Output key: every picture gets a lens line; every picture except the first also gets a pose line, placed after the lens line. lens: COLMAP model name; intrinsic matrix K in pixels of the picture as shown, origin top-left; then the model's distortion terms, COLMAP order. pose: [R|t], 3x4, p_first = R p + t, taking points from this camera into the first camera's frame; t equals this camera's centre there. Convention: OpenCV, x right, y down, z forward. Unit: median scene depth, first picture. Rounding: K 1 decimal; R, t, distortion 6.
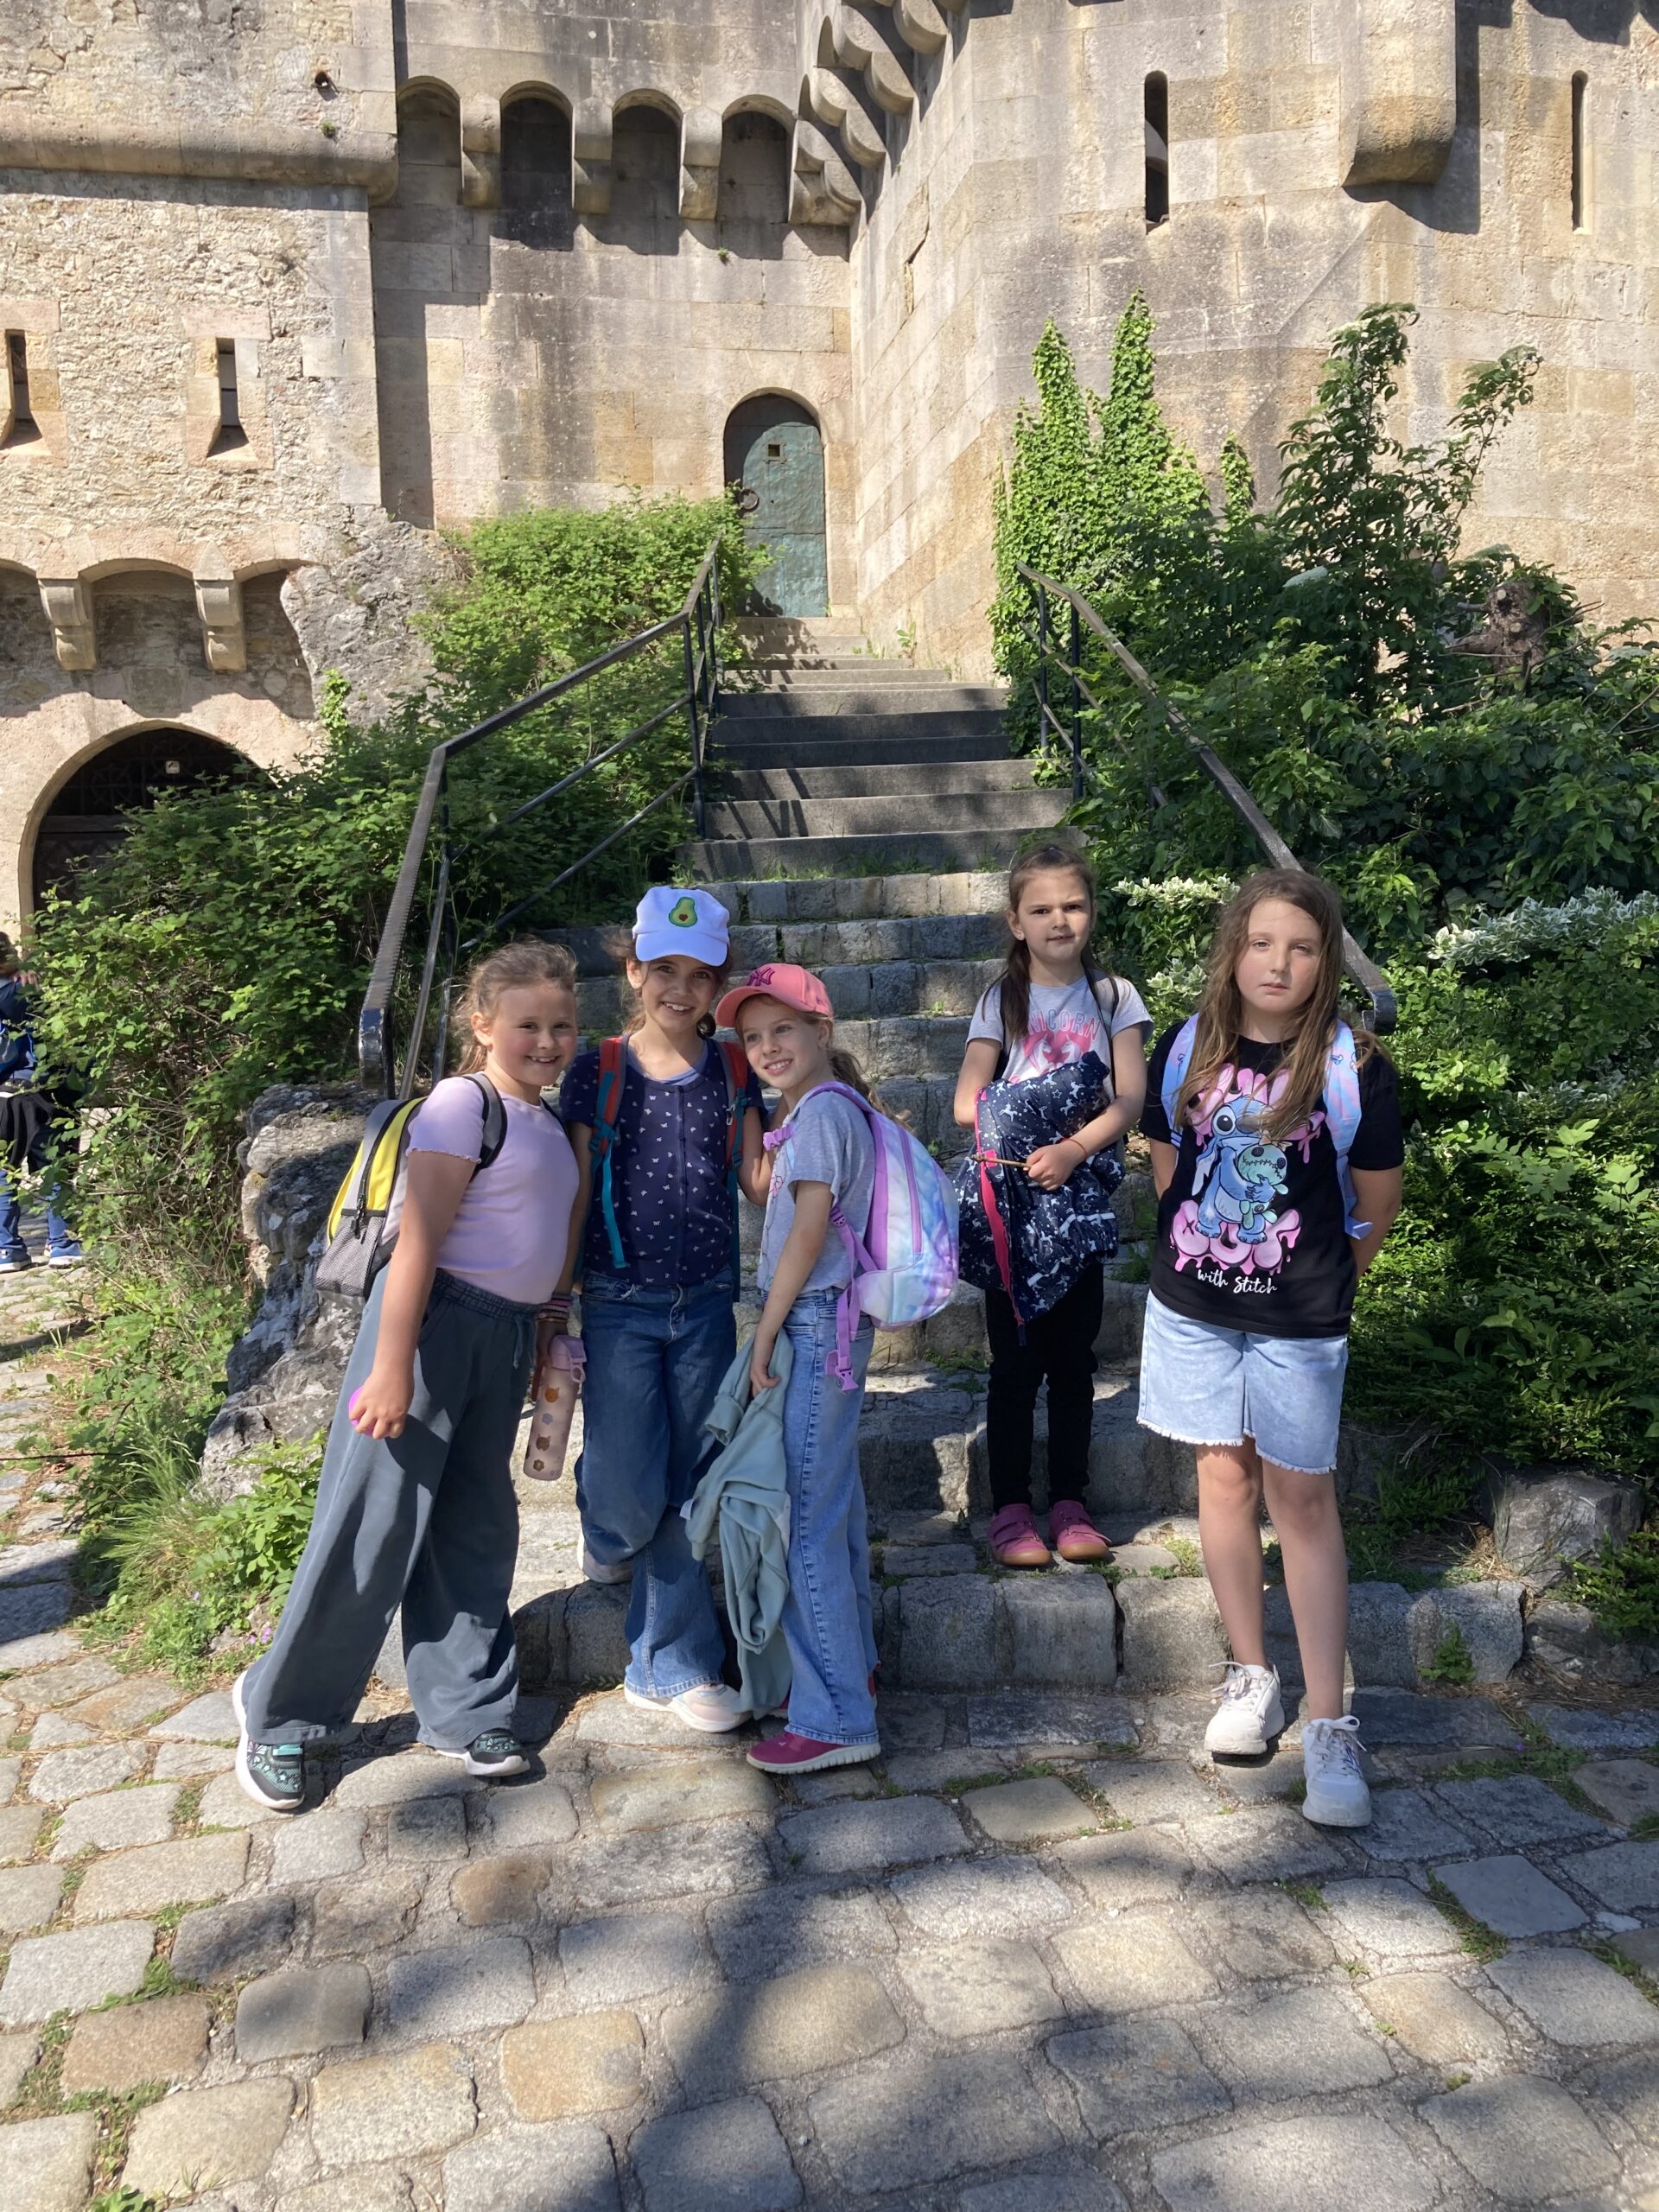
lens RADIAL K [[1823.0, 0, 829.5], [0, 1823.0, 1106.0], [0, 0, 1]] dist [-0.020199, 0.065642]
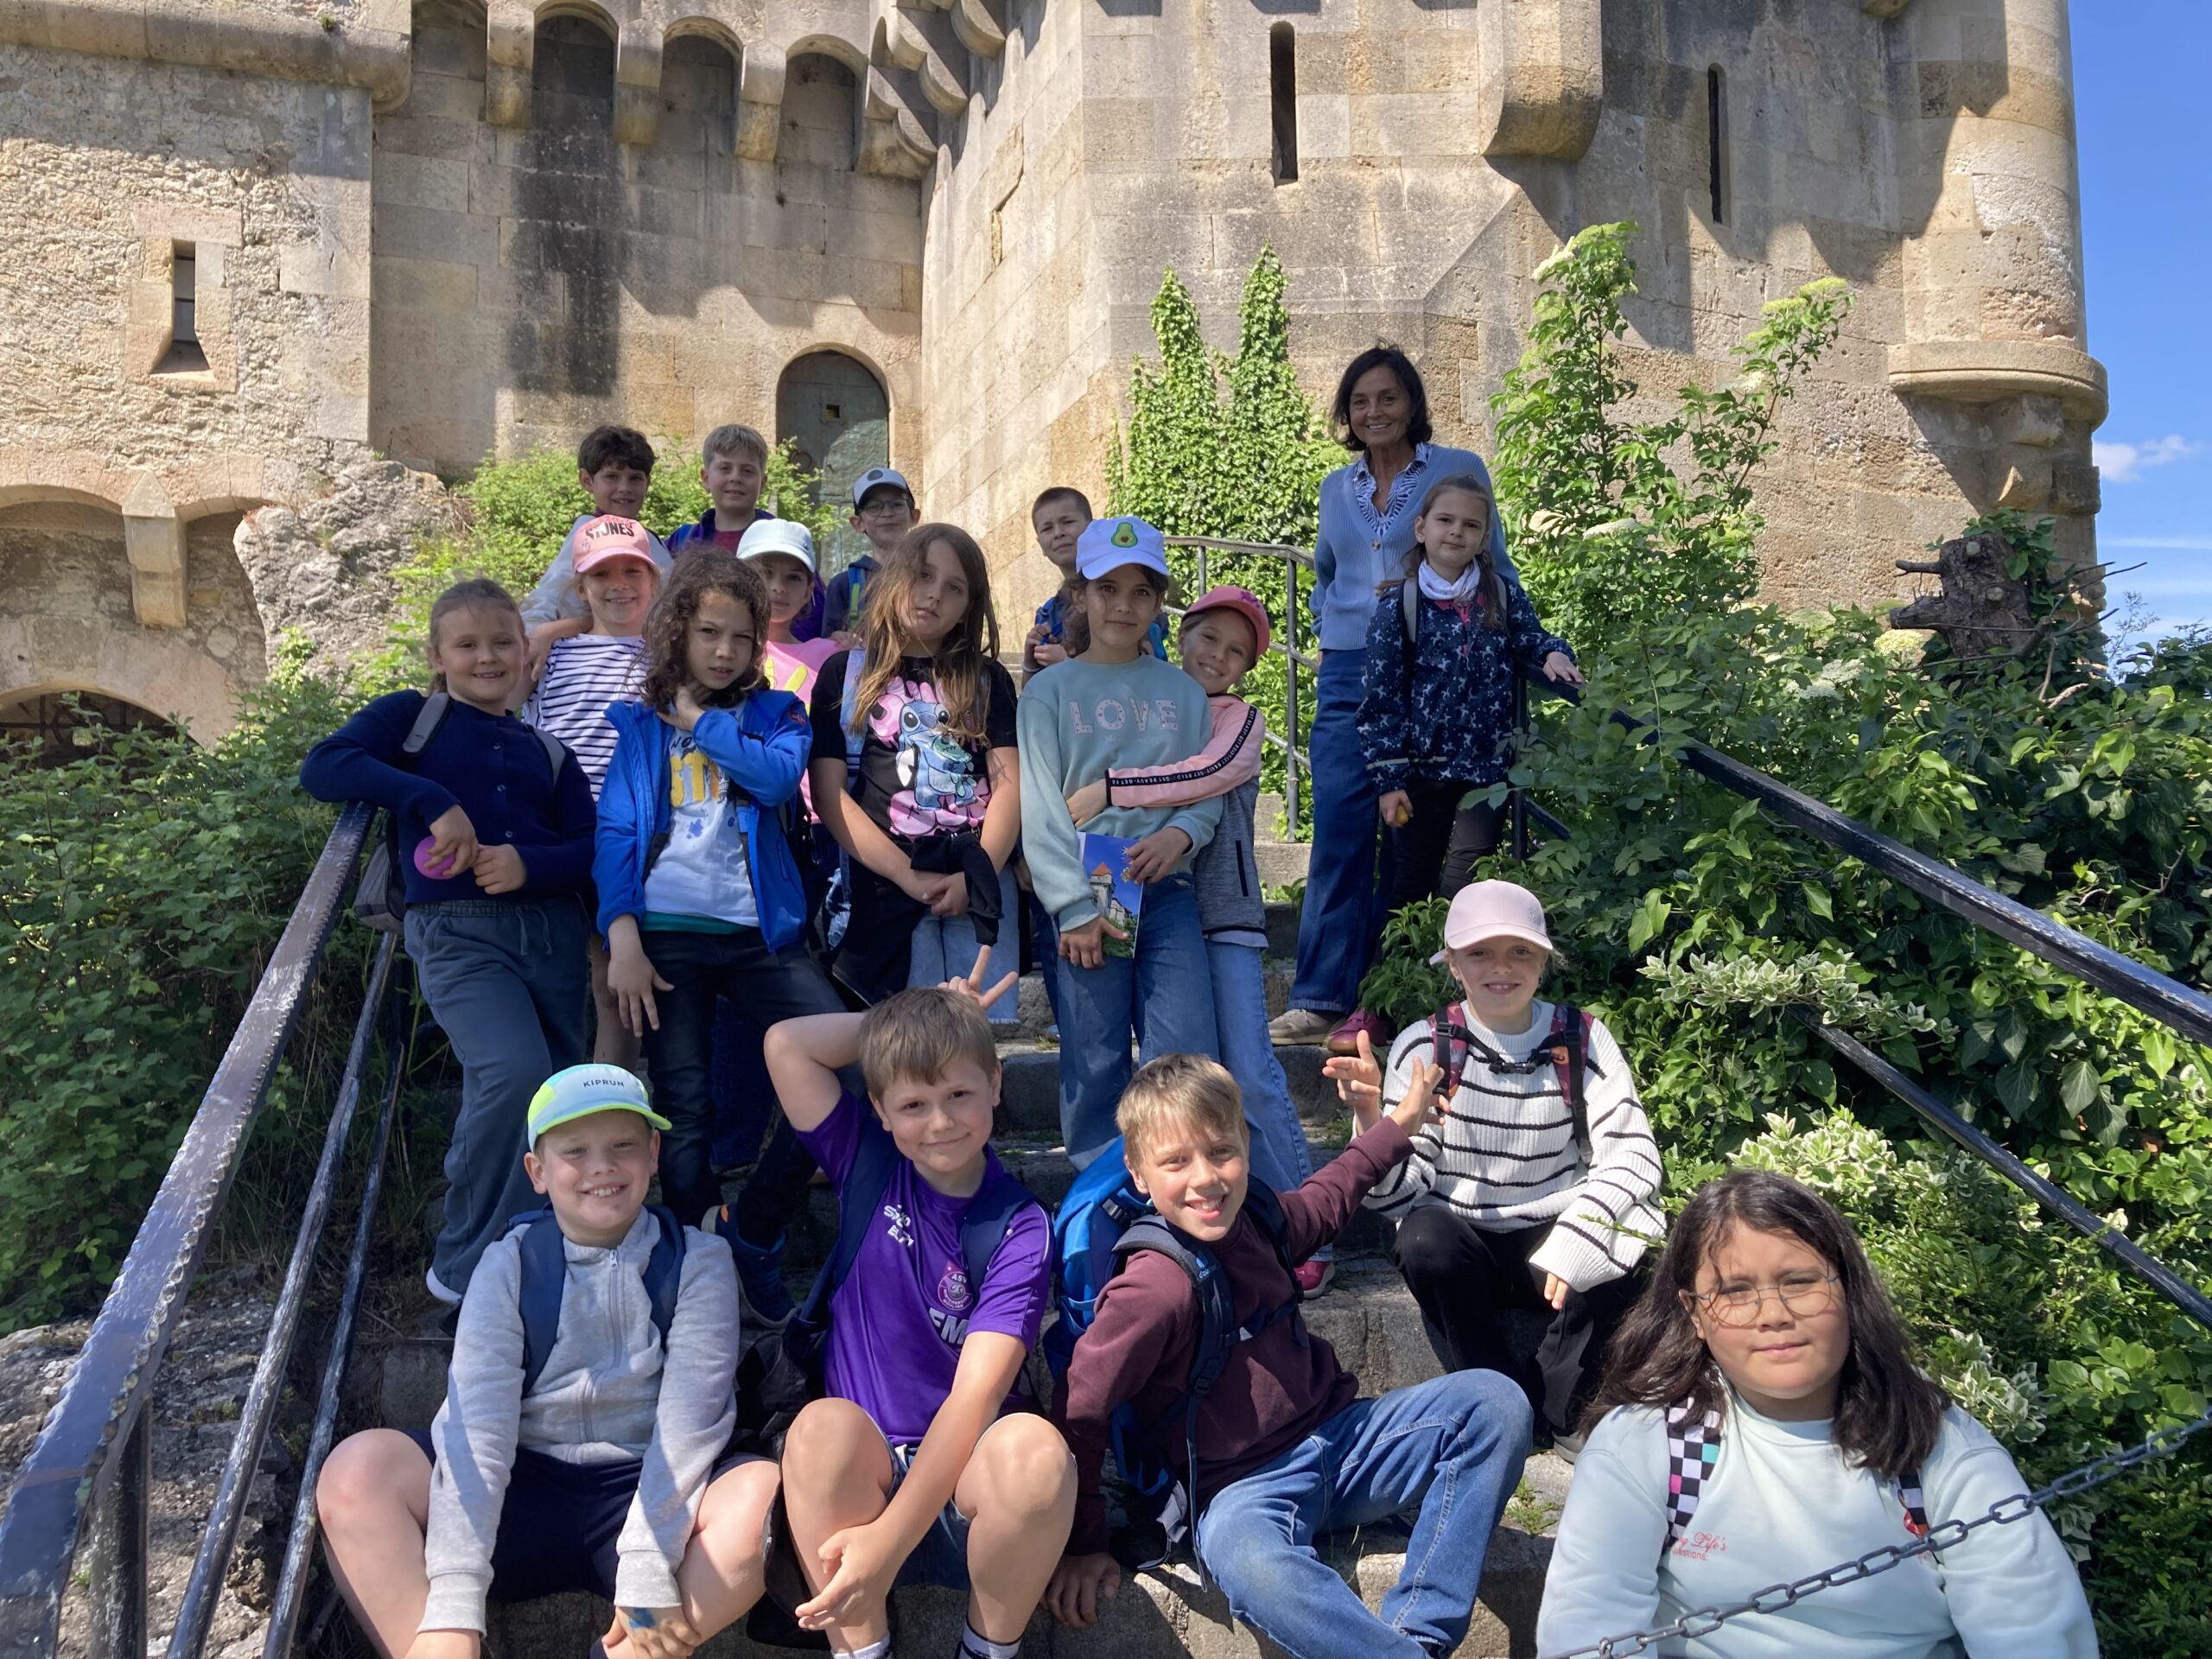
lens RADIAL K [[1840.4, 0, 1106.0], [0, 1840.4, 829.5], [0, 0, 1]] dist [0.017997, 0.002827]
pose [[0.990266, 0.024363, 0.137037, -0.019116], [-0.004783, 0.989937, -0.141430, -0.031145], [-0.139104, 0.139398, 0.980417, 0.134770]]
